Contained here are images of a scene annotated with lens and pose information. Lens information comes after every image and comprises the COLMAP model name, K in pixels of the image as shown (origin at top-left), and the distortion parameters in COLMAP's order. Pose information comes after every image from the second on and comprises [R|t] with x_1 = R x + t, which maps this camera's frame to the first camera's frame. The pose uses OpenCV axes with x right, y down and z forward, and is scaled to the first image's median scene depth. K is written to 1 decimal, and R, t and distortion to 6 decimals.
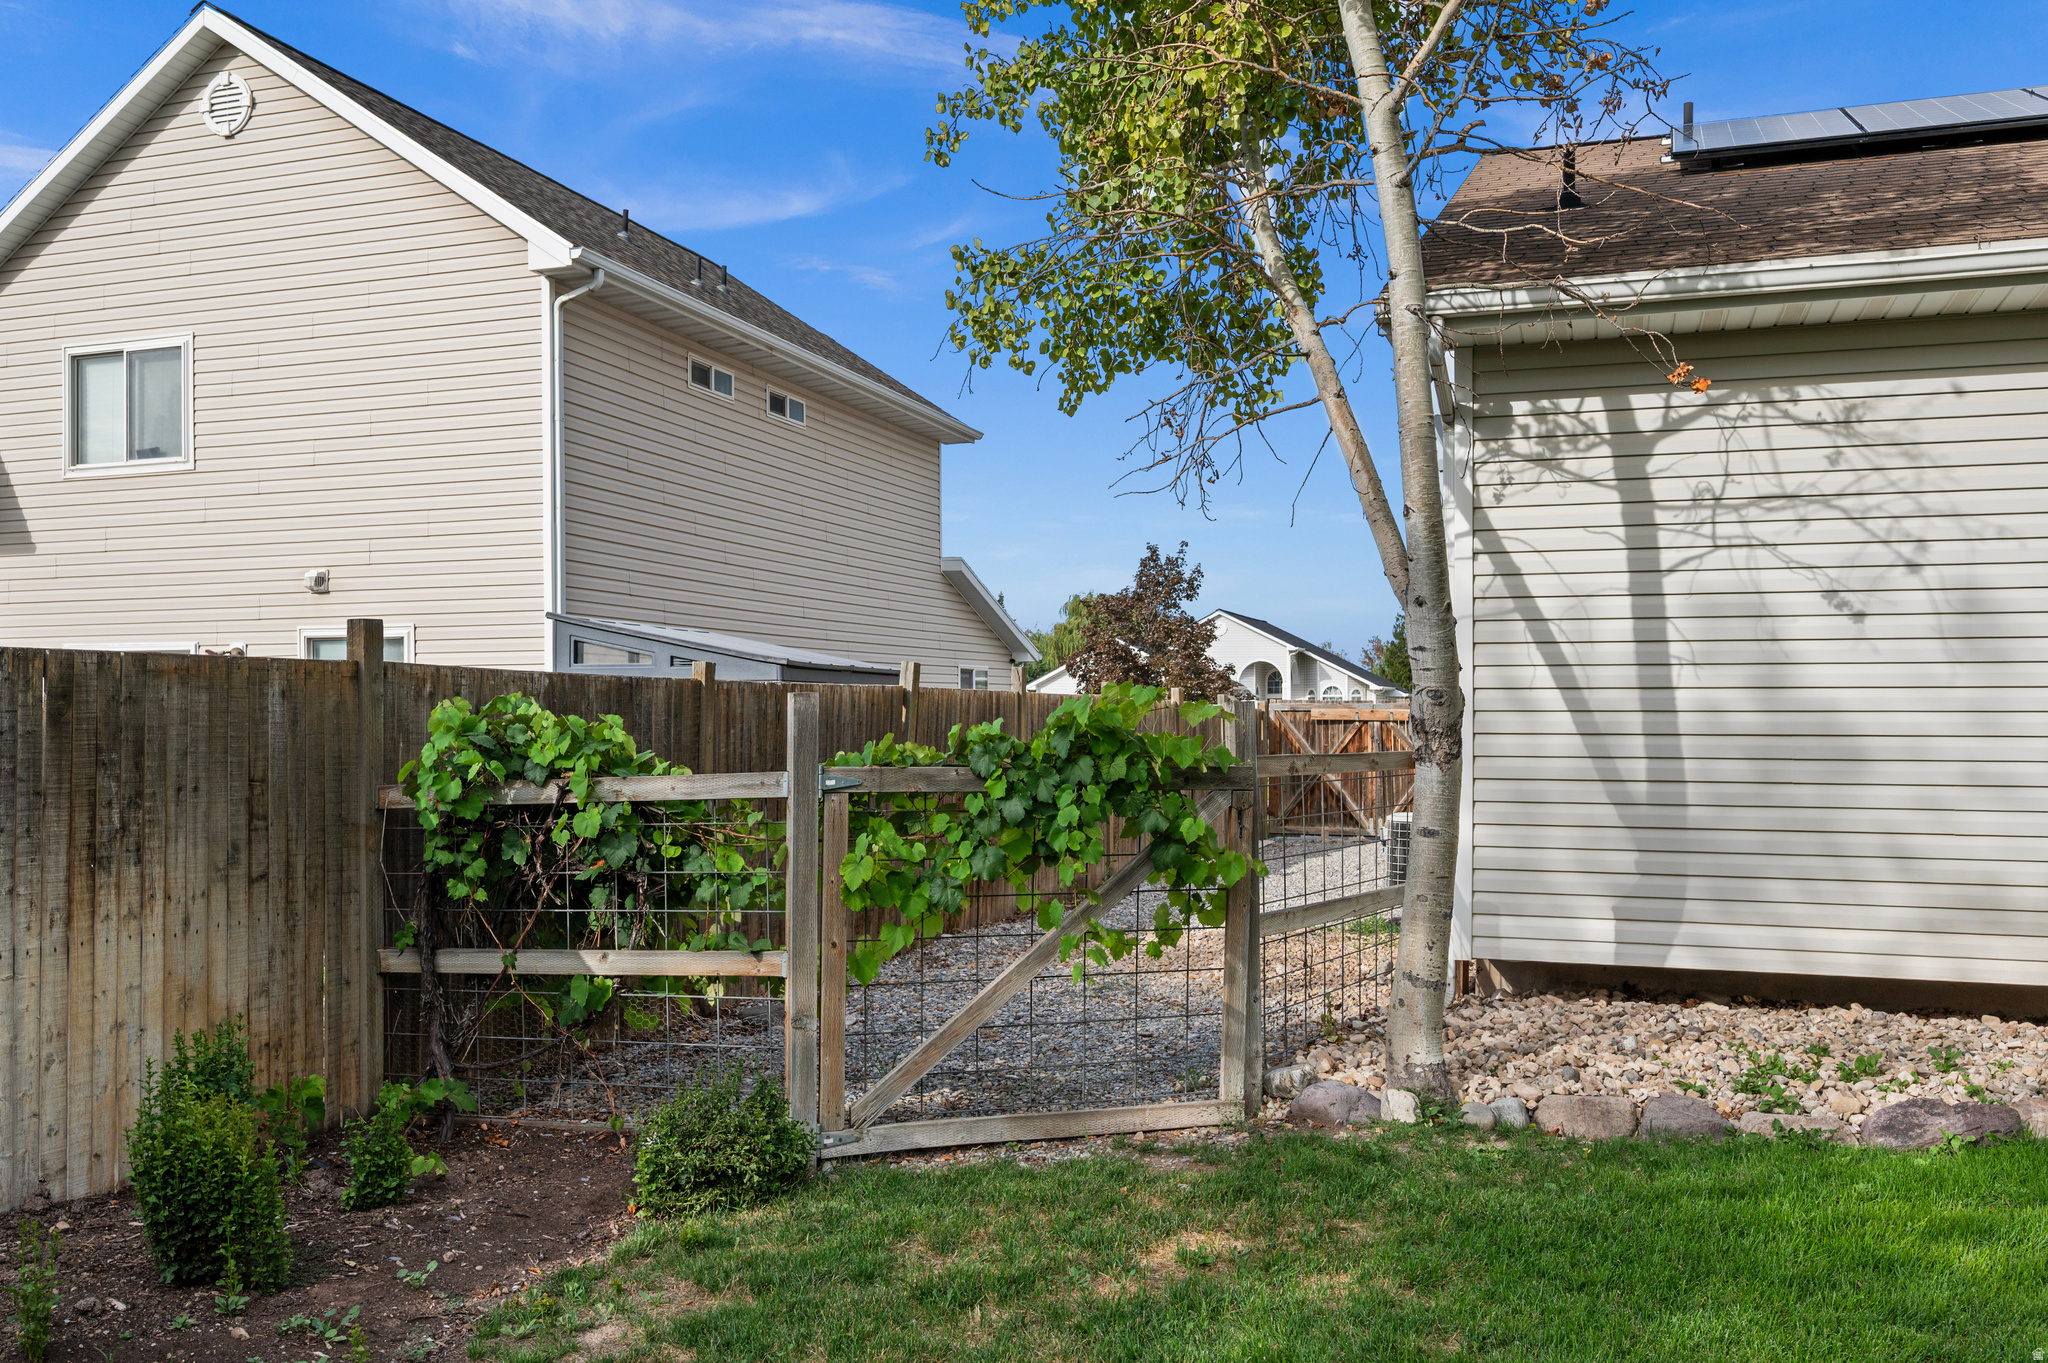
lens RADIAL K [[1696.9, 0, 1024.4], [0, 1696.9, 730.5], [0, 0, 1]] dist [-0.007418, -0.001587]
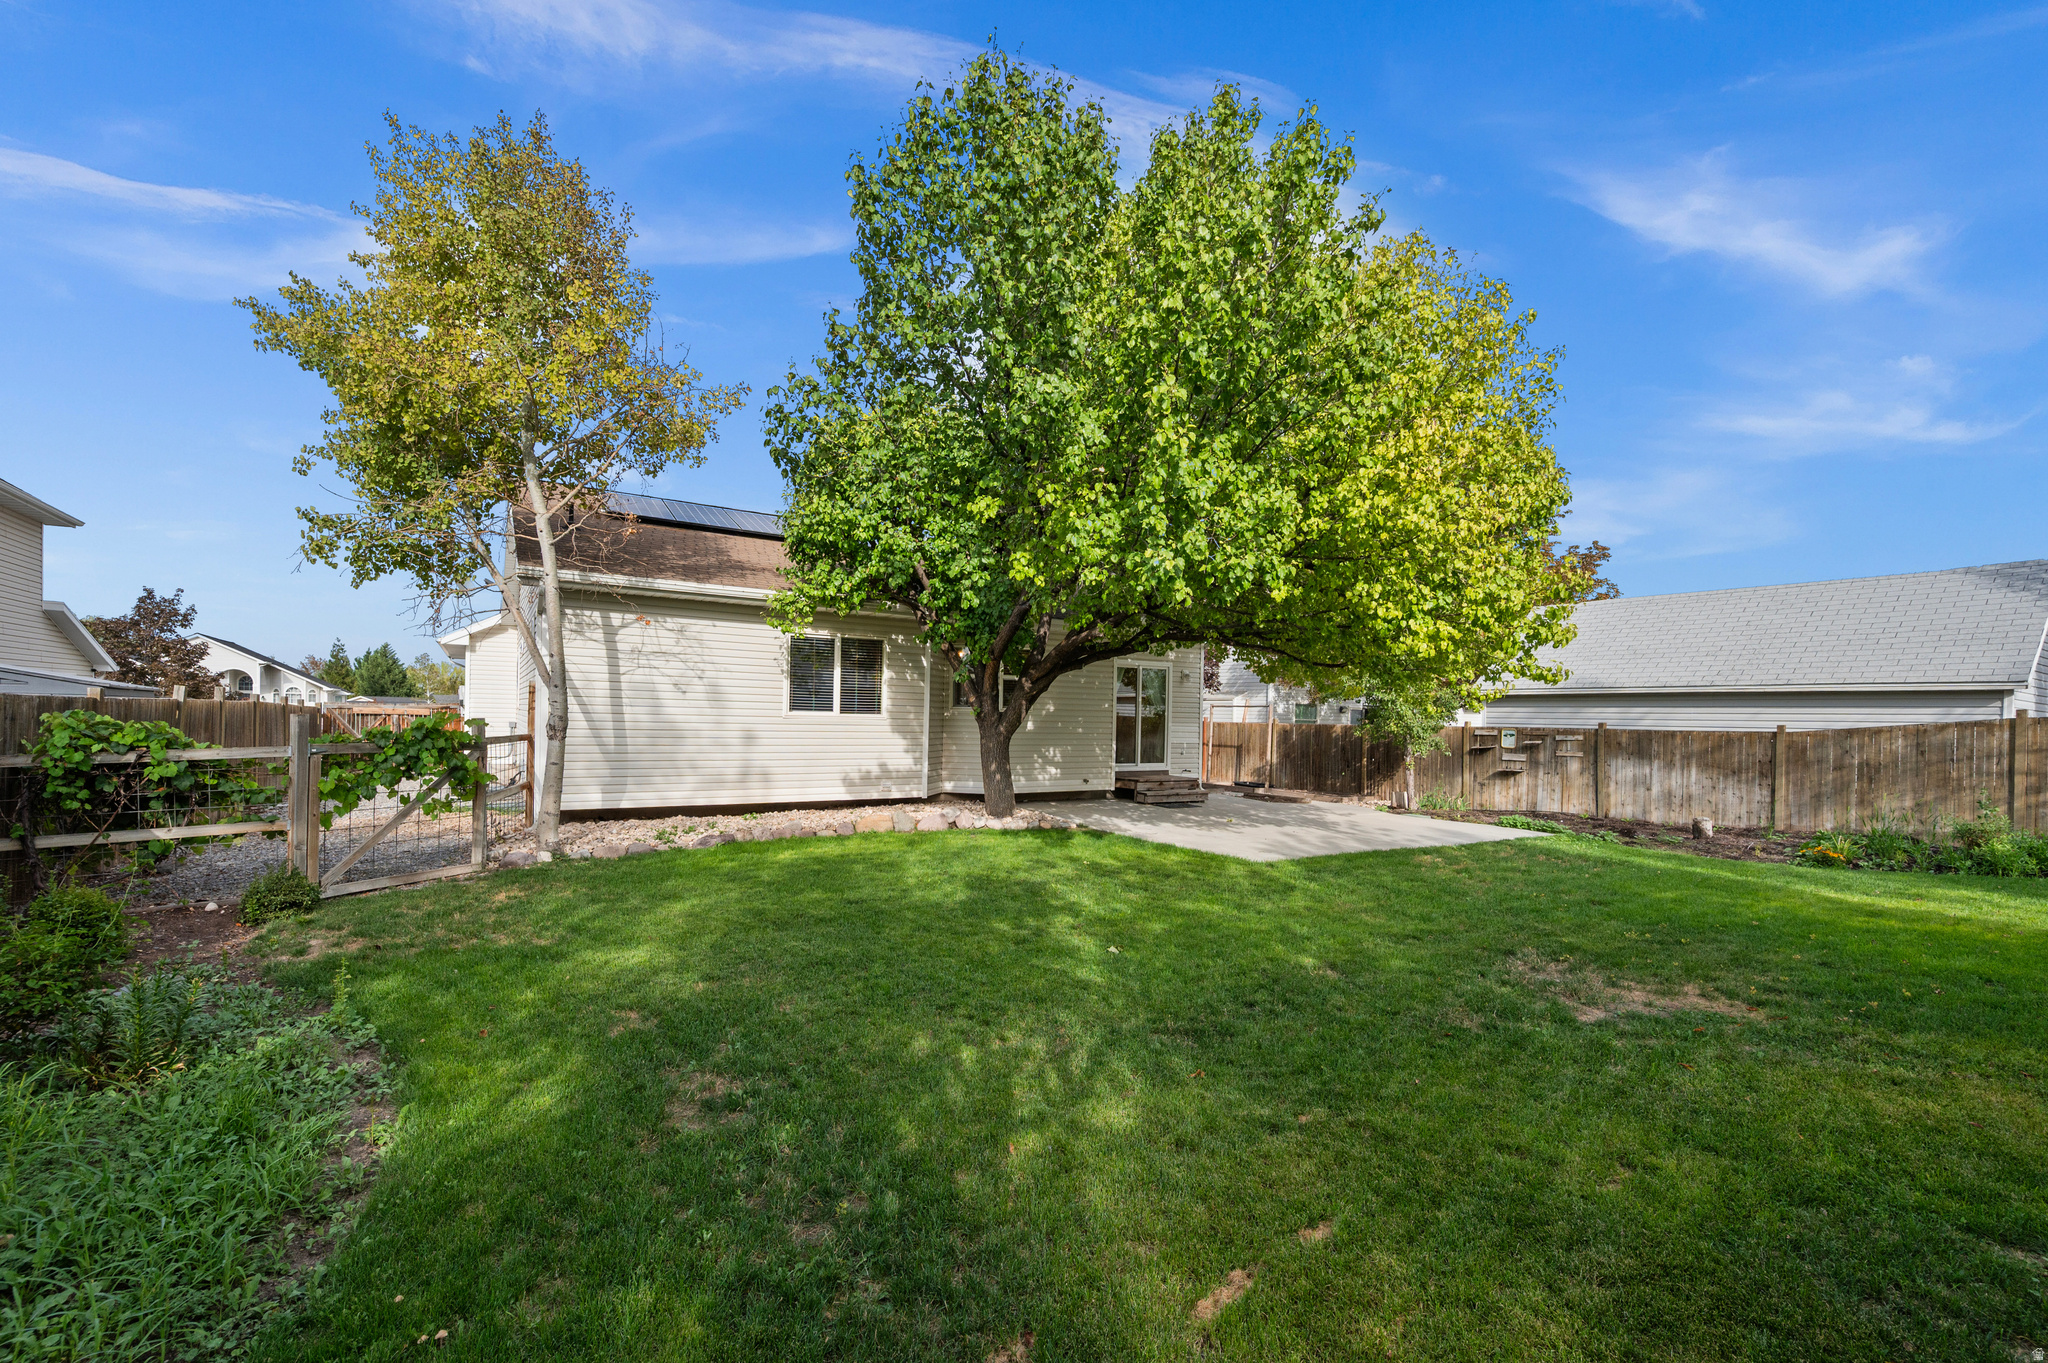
lens RADIAL K [[836.3, 0, 1021.1], [0, 836.3, 722.6], [0, 0, 1]] dist [0.000038, -0.000143]
pose [[0.612061, 0.007603, 0.790774, -0.375740], [-0.012306, 0.999924, -0.000089, -0.018869], [-0.790714, -0.009677, 0.612109, -0.480929]]
